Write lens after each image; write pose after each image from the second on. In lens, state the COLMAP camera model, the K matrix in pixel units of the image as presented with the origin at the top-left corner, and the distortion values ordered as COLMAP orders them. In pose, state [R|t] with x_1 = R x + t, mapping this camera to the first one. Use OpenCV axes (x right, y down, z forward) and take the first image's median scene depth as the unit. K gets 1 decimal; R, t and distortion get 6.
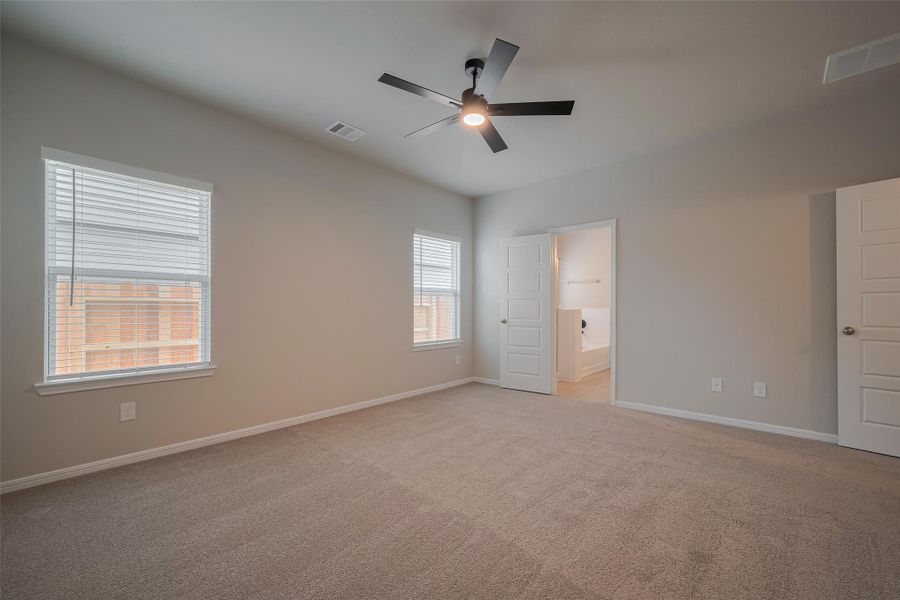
lens RADIAL K [[360.5, 0, 452.6], [0, 360.5, 306.0], [0, 0, 1]] dist [0.005142, -0.000594]
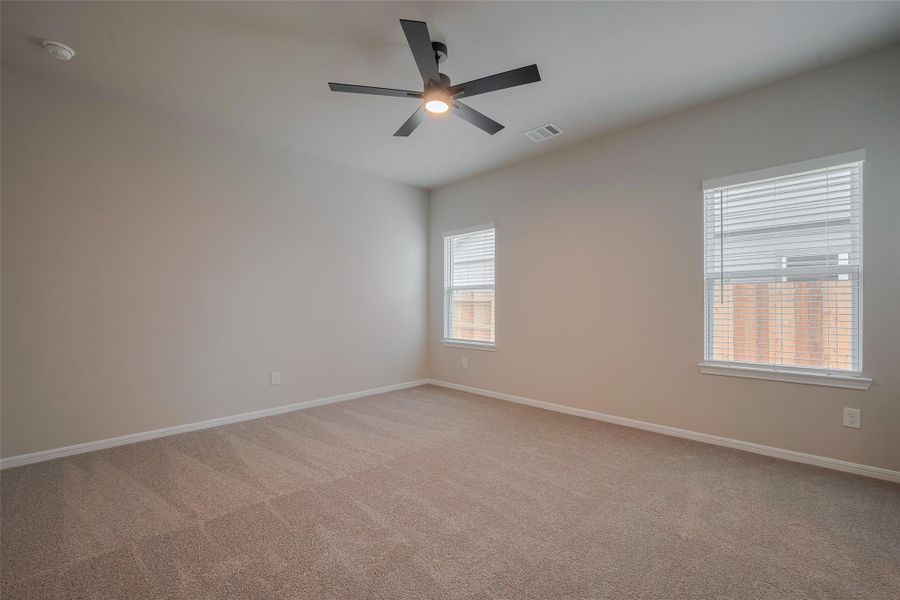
lens RADIAL K [[342.8, 0, 450.4], [0, 342.8, 300.3], [0, 0, 1]] dist [-0.002996, -0.000315]
pose [[0.003137, -0.016161, -0.999864, 0.338852], [0.005921, 0.999852, -0.016142, 0.002647], [0.999978, -0.005869, 0.003233, 0.369886]]
